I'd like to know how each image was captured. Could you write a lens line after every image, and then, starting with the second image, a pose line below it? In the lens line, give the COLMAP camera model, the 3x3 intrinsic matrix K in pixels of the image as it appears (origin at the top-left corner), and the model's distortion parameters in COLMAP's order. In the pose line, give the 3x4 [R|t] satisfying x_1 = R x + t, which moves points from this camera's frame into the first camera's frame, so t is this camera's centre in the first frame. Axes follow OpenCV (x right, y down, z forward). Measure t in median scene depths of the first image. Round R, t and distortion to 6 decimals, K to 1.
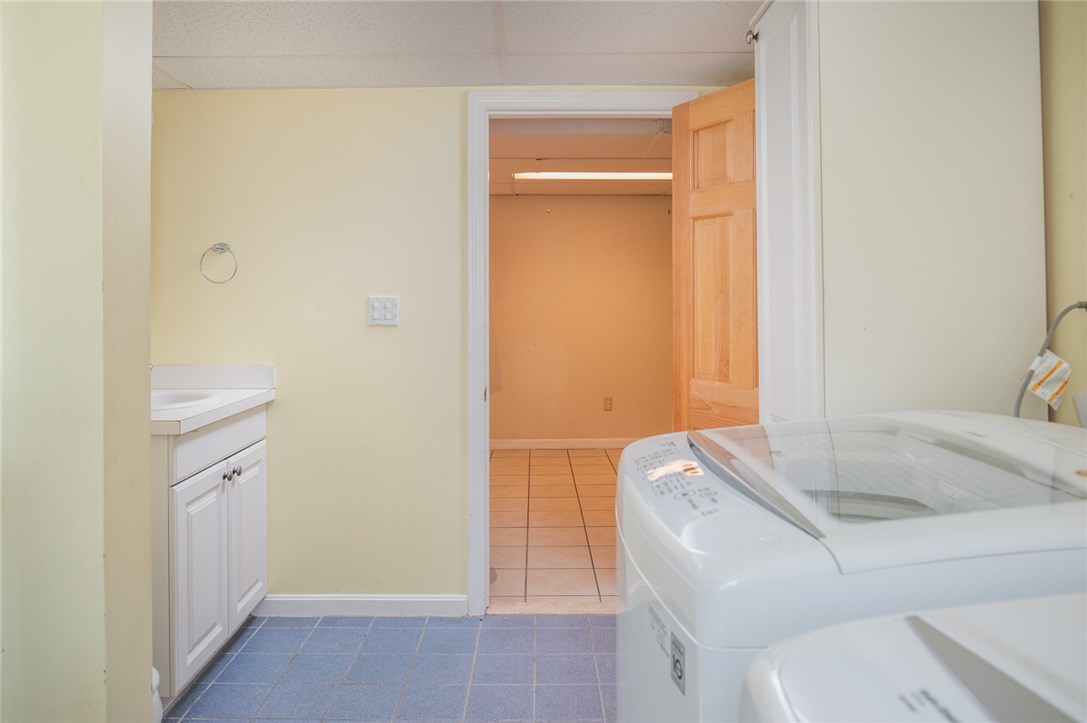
lens RADIAL K [[748.9, 0, 543.4], [0, 748.9, 364.3], [0, 0, 1]] dist [-0.026399, 0.008708]
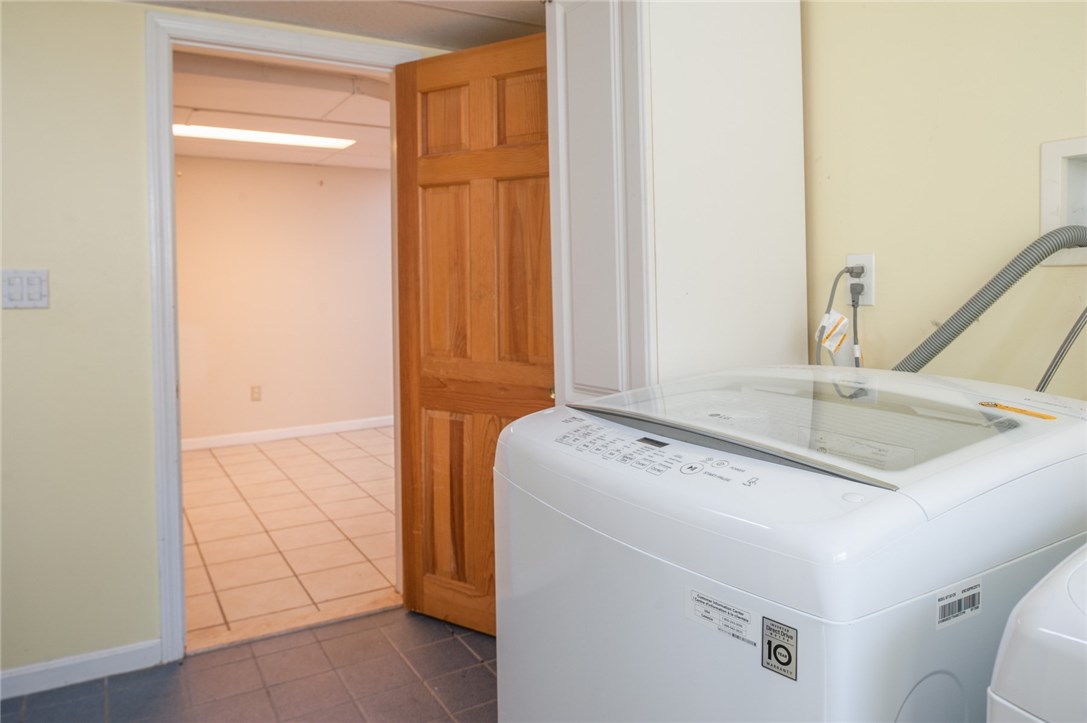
lens RADIAL K [[748.9, 0, 543.1], [0, 748.9, 355.7], [0, 0, 1]] dist [-0.026399, 0.008708]
pose [[0.862955, -0.054820, 0.502297, -0.156873], [0.048390, 0.998494, 0.025839, 0.001500], [-0.502958, 0.002008, 0.864309, 0.110522]]
